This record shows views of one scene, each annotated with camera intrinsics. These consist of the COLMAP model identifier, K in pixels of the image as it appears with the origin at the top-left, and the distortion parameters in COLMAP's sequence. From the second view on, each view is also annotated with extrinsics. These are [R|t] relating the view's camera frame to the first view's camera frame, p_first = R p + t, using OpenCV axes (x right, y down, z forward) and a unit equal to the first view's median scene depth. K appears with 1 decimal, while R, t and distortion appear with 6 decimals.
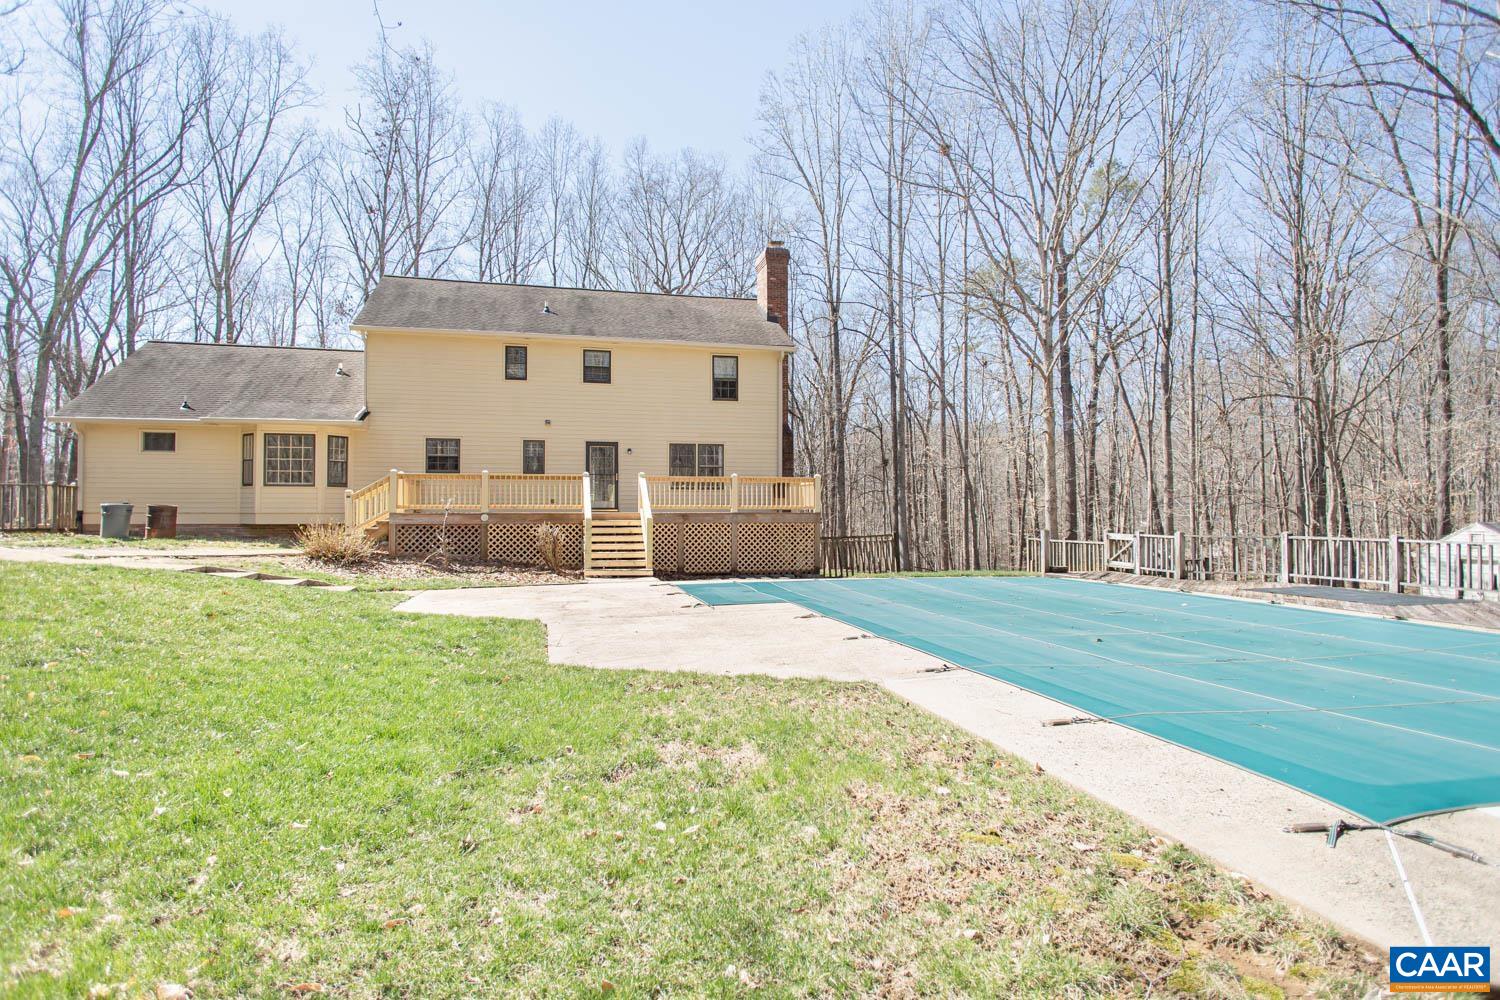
lens RADIAL K [[1043.9, 0, 750.0], [0, 1043.9, 500.0], [0, 0, 1]] dist [0.005611, 0.000647]
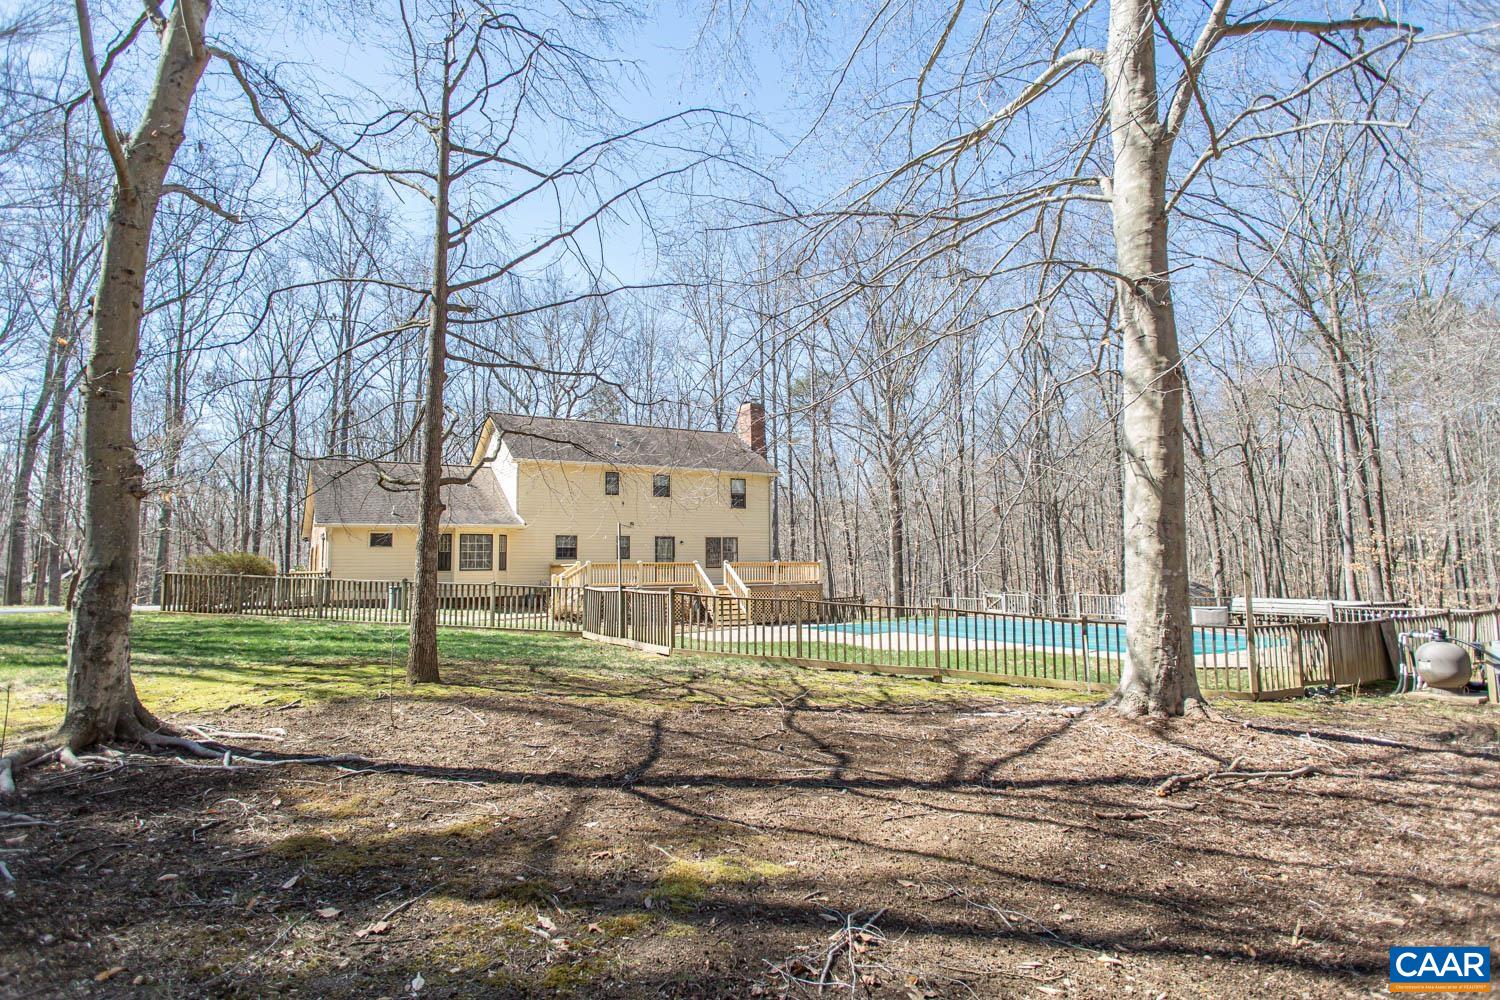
lens RADIAL K [[1043.9, 0, 750.0], [0, 1043.9, 500.0], [0, 0, 1]] dist [0.005611, 0.000647]
pose [[0.961888, 0.004403, 0.273409, -0.433310], [0.015539, 0.997375, -0.070729, -0.002074], [-0.273003, 0.072282, 0.959294, -0.437656]]
